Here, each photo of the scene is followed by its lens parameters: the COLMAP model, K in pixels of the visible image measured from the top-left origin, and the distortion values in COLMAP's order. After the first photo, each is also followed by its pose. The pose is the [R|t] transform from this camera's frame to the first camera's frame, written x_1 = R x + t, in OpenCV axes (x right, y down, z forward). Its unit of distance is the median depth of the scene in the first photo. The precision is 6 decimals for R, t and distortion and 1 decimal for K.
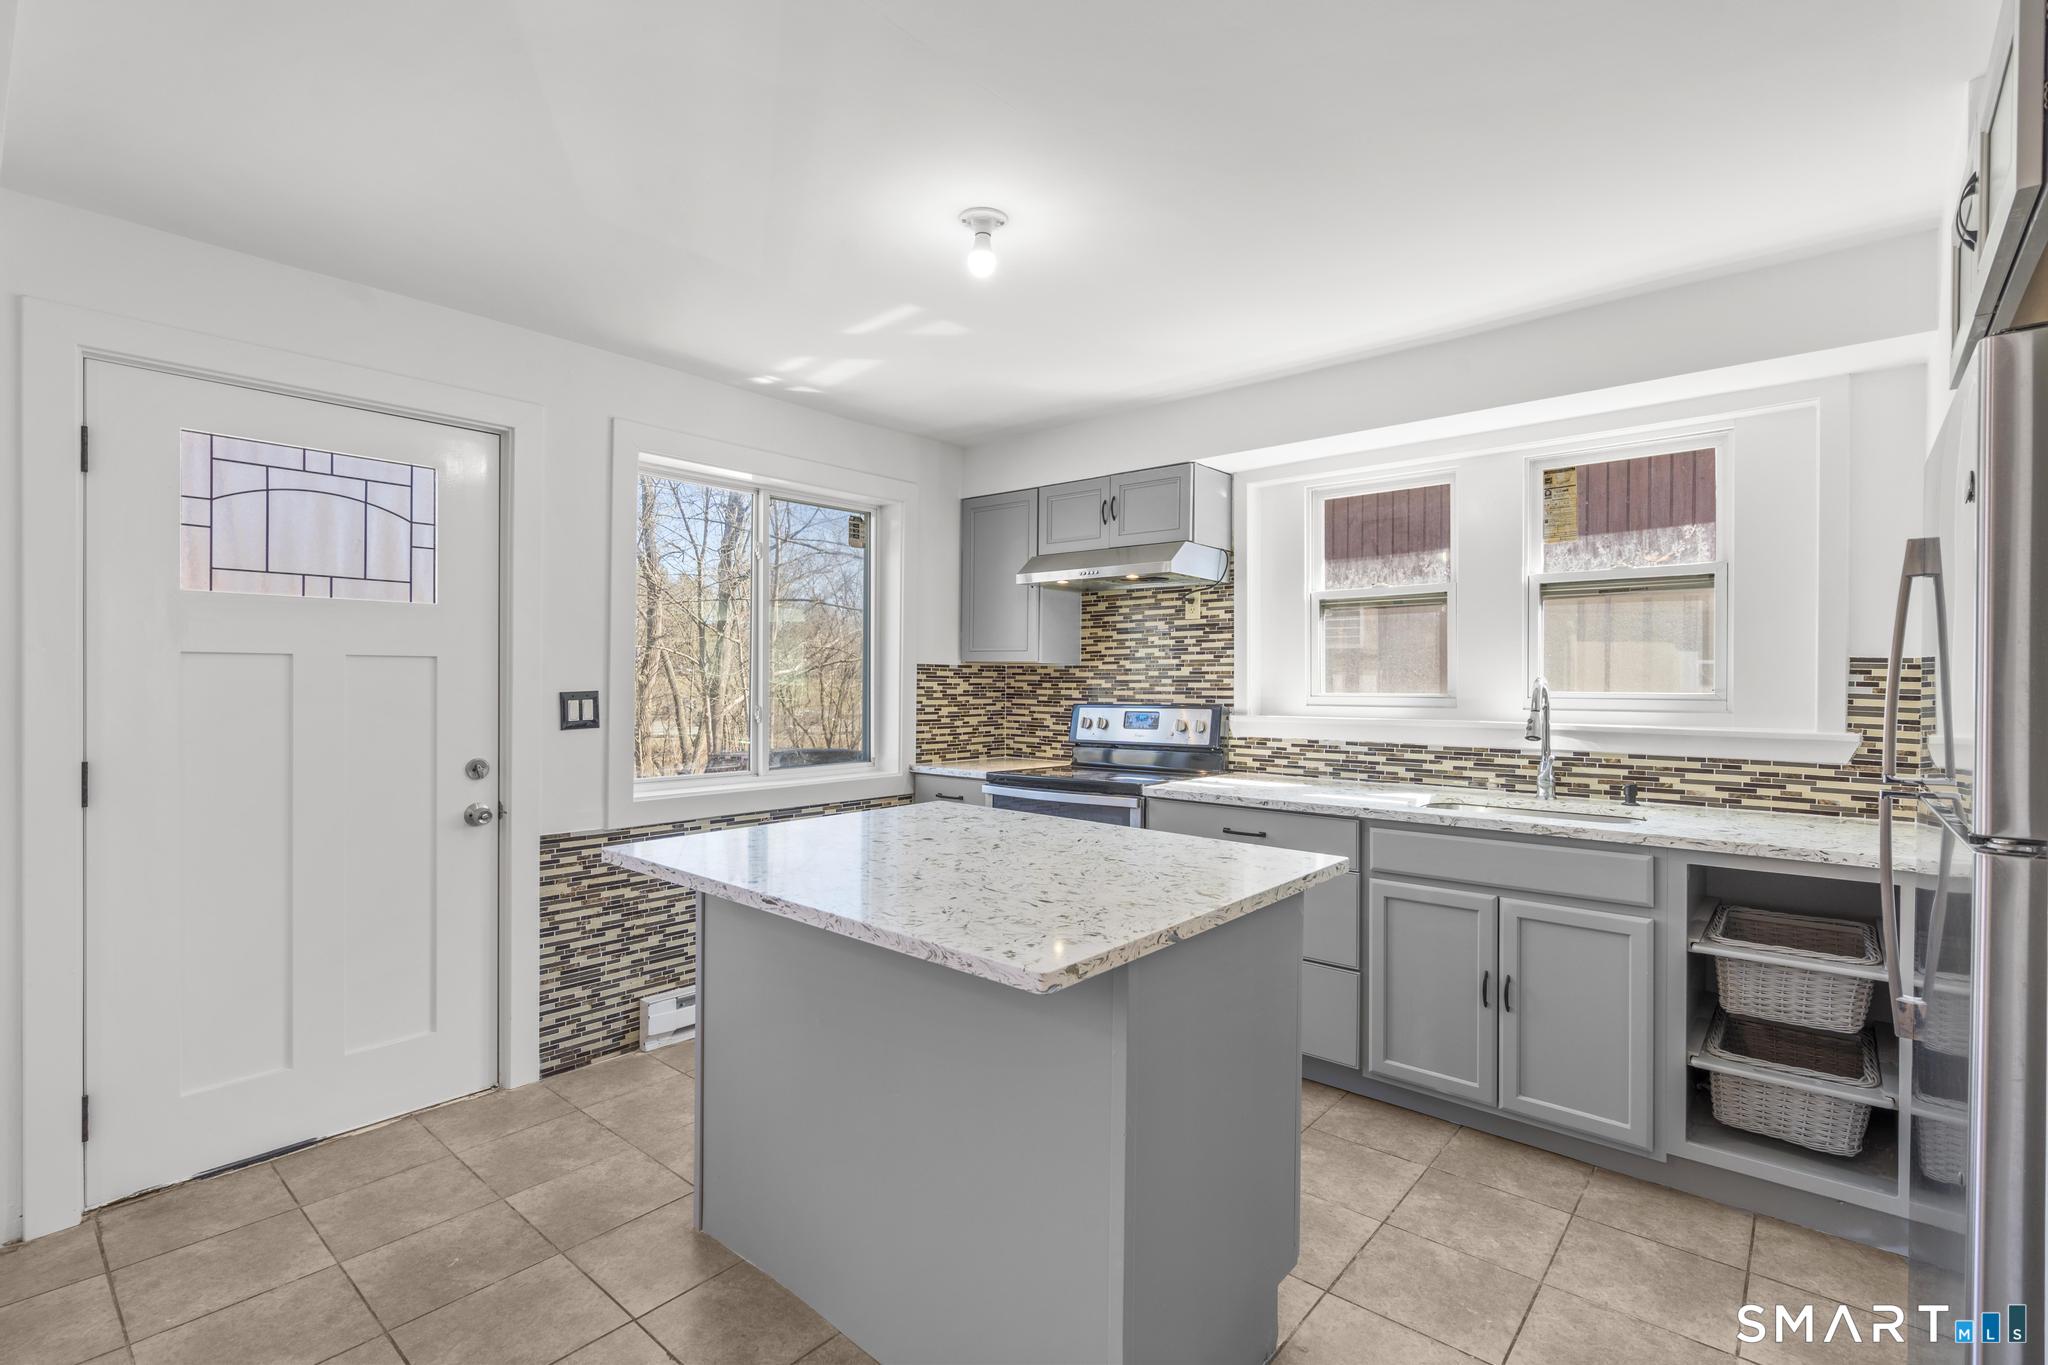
lens RADIAL K [[938.9, 0, 1024.0], [0, 938.9, 682.5], [0, 0, 1]] dist [-0.006201, 0.007405]
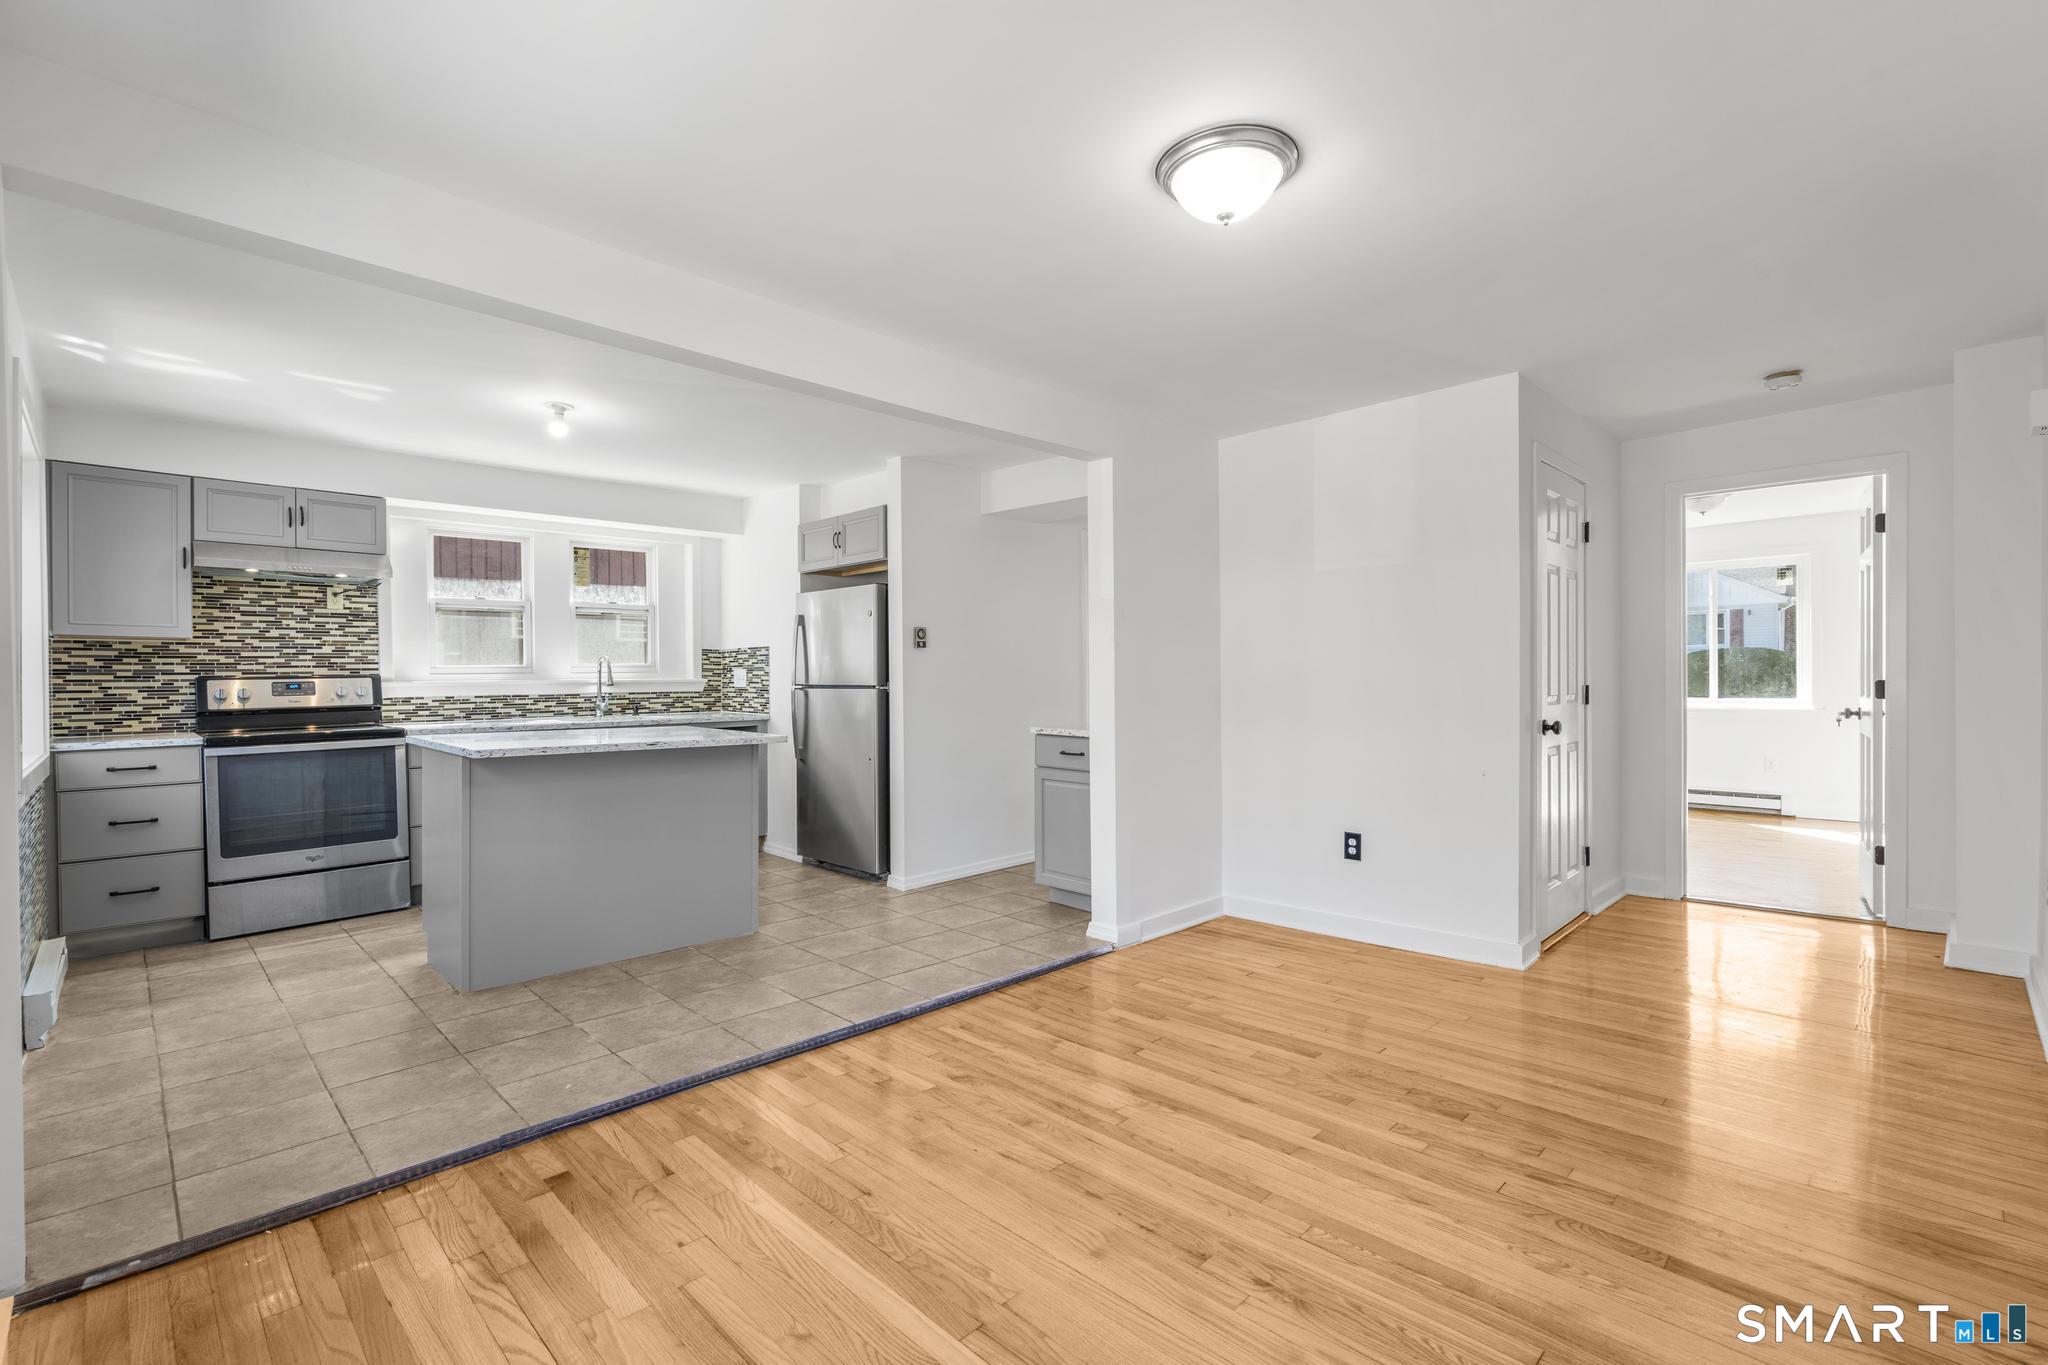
lens RADIAL K [[913.5, 0, 1022.5], [0, 913.5, 683.7], [0, 0, 1]] dist [-0.010467, 0.005539]
pose [[0.074809, -0.016382, 0.997063, -1.088618], [0.009429, 0.999832, 0.015720, 0.026444], [-0.997153, 0.008225, 0.074951, -0.032702]]
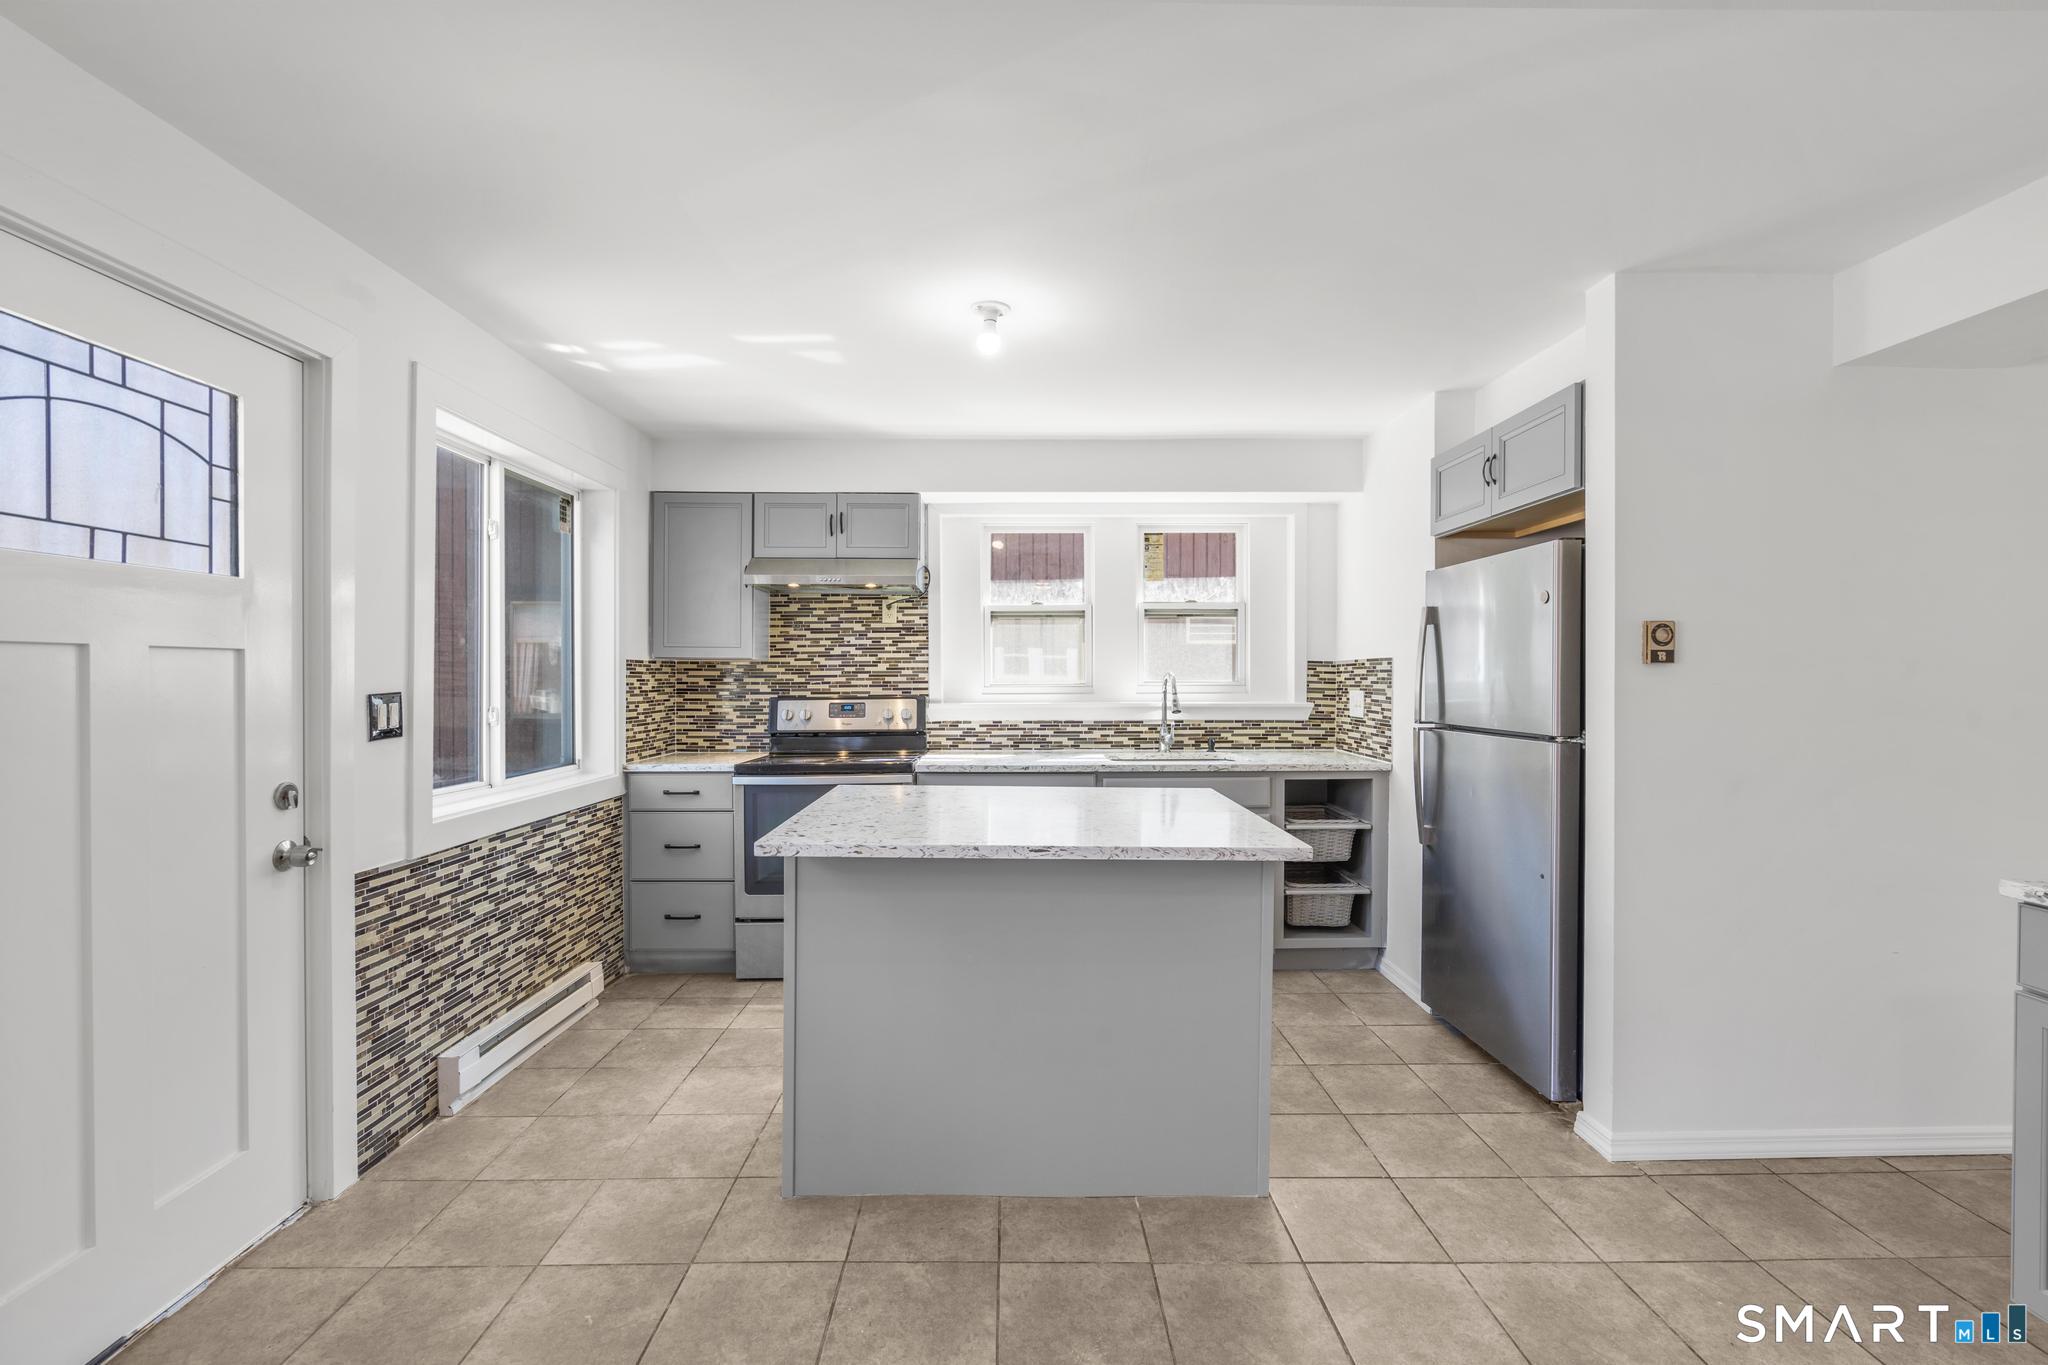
lens RADIAL K [[913.5, 0, 1022.5], [0, 913.5, 683.7], [0, 0, 1]] dist [-0.010467, 0.005539]
pose [[0.749164, -0.011537, 0.662284, -0.496965], [0.005593, 0.999923, 0.011092, -0.003441], [-0.662361, -0.004606, 0.749171, 0.036953]]
